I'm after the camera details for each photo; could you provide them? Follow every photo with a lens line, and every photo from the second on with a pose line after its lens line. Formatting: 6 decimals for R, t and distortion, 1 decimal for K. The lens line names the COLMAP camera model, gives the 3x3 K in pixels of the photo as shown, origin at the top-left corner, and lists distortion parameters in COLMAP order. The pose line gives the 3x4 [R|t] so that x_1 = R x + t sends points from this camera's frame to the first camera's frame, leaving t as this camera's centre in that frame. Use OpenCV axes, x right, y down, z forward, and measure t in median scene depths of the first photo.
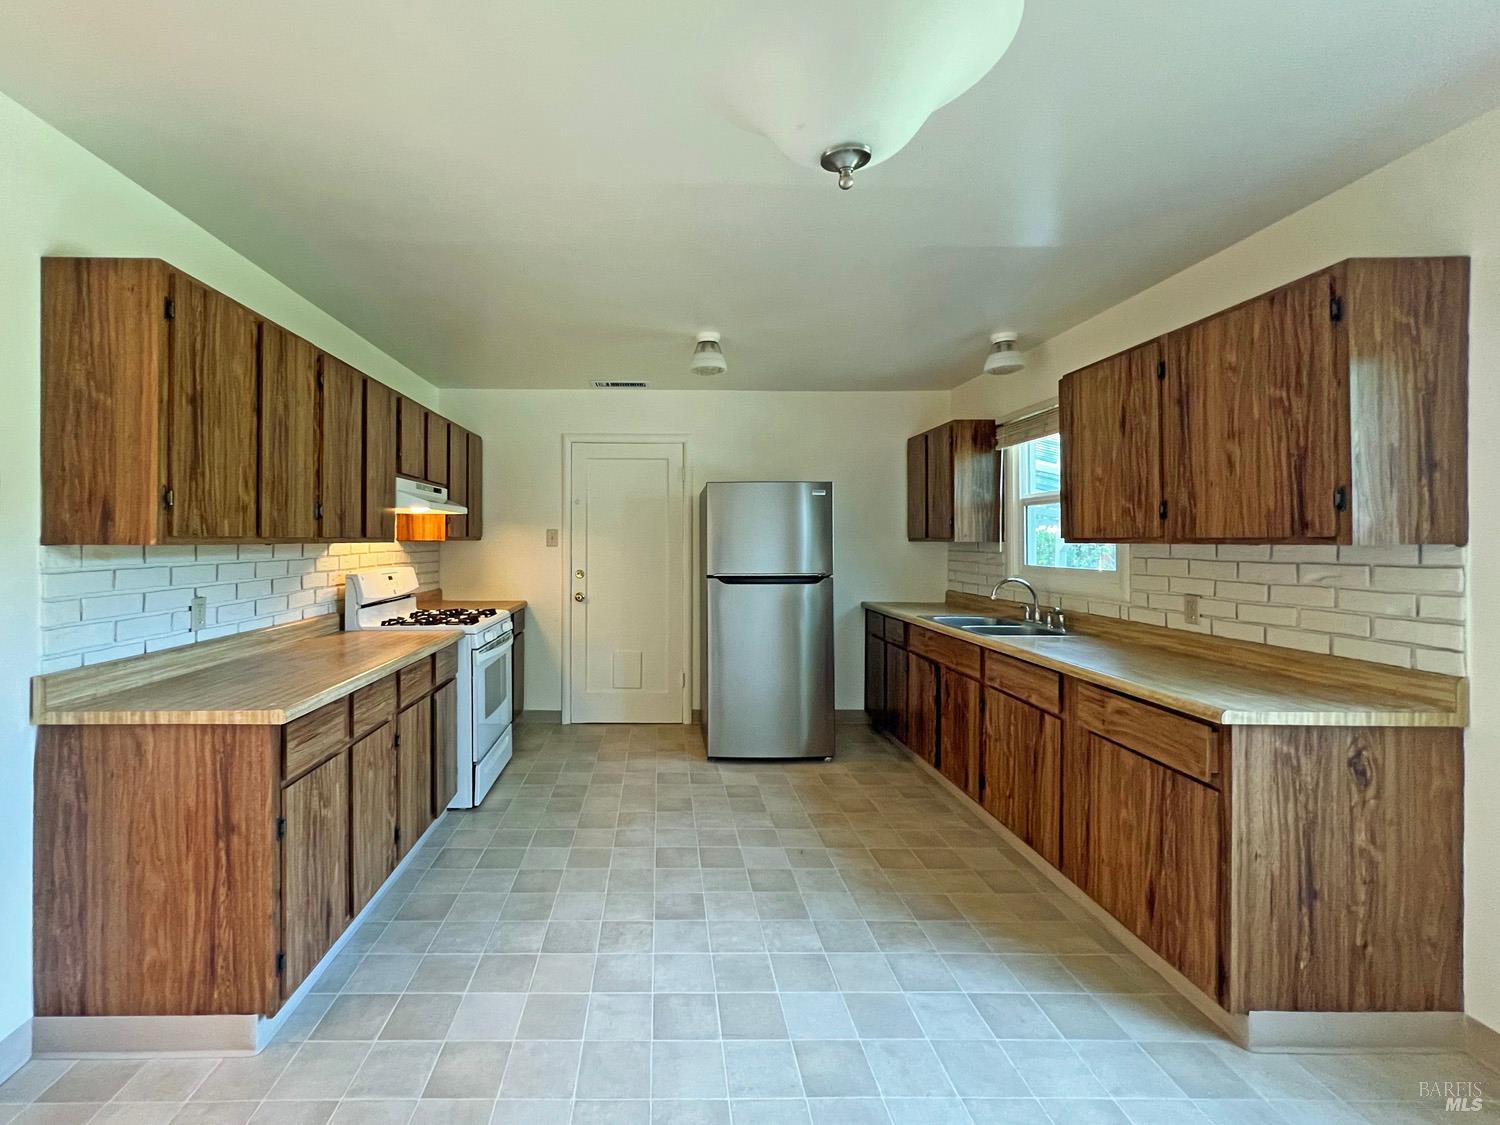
lens RADIAL K [[665.6, 0, 668.4], [0, 665.6, 544.8], [0, 0, 1]] dist [-0.000009, 0.000041]
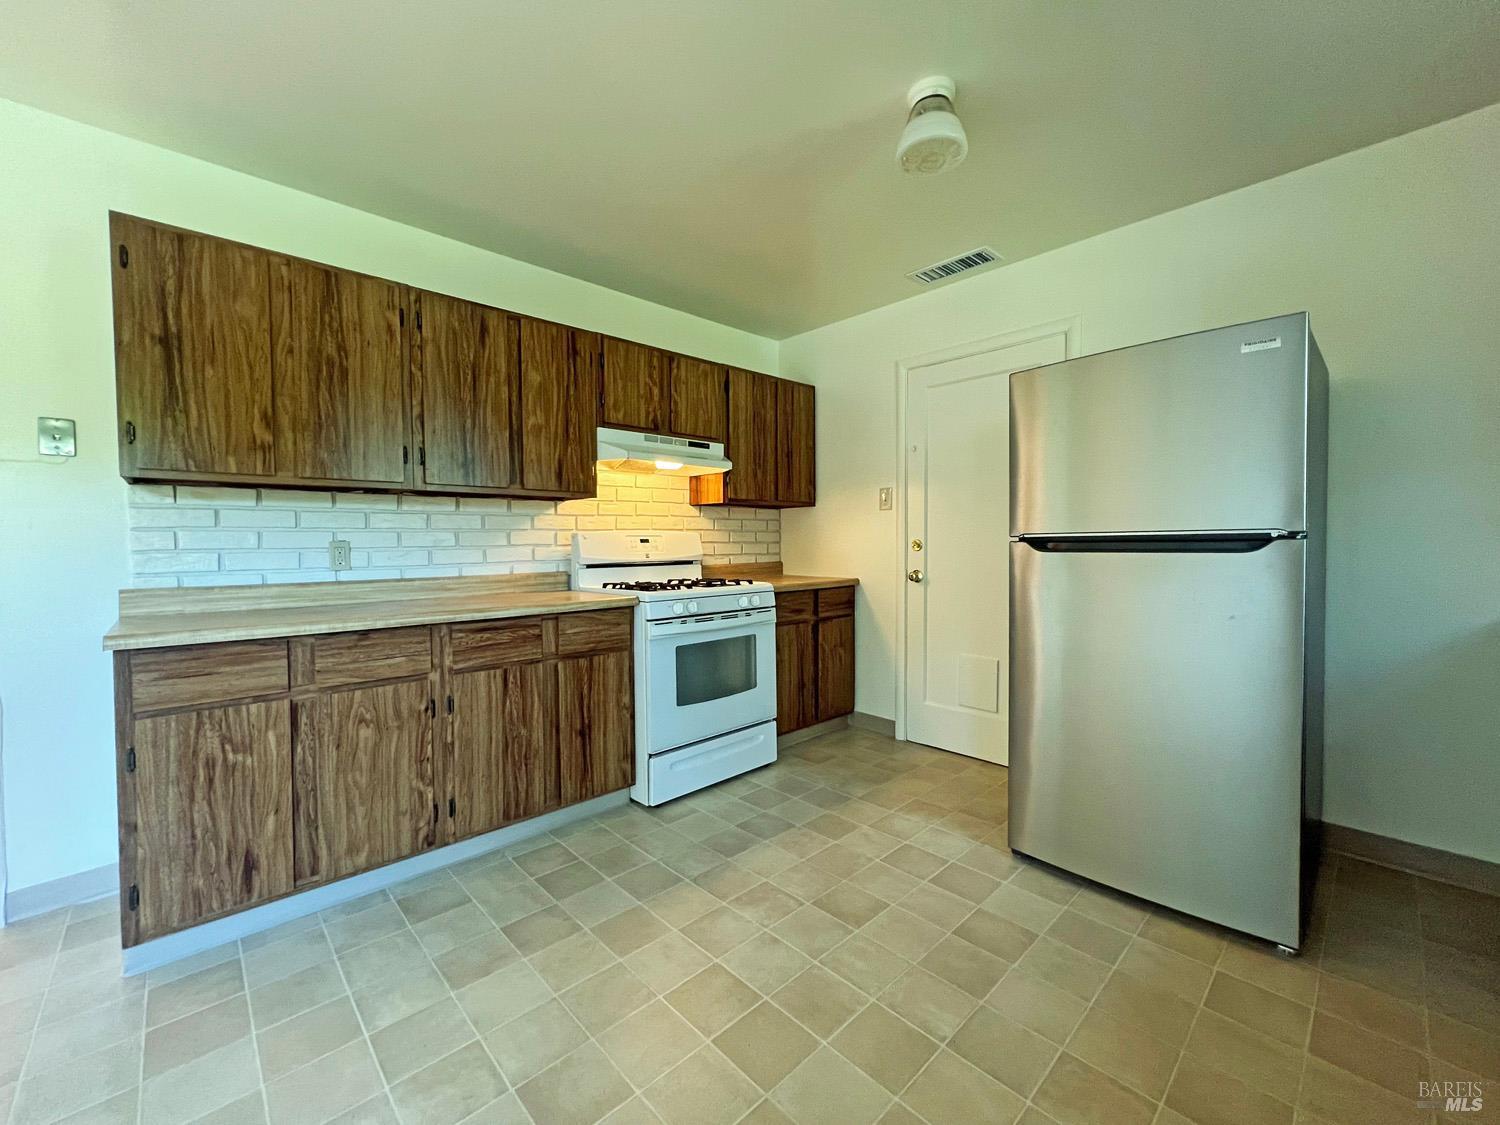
lens RADIAL K [[614.1, 0, 735.1], [0, 614.1, 565.1], [0, 0, 1]] dist [0.009630, -0.006584]
pose [[0.672816, 0.020079, -0.739537, 0.465795], [0.004923, 0.999488, 0.031615, 0.084003], [0.739793, -0.024912, 0.672373, 0.741345]]
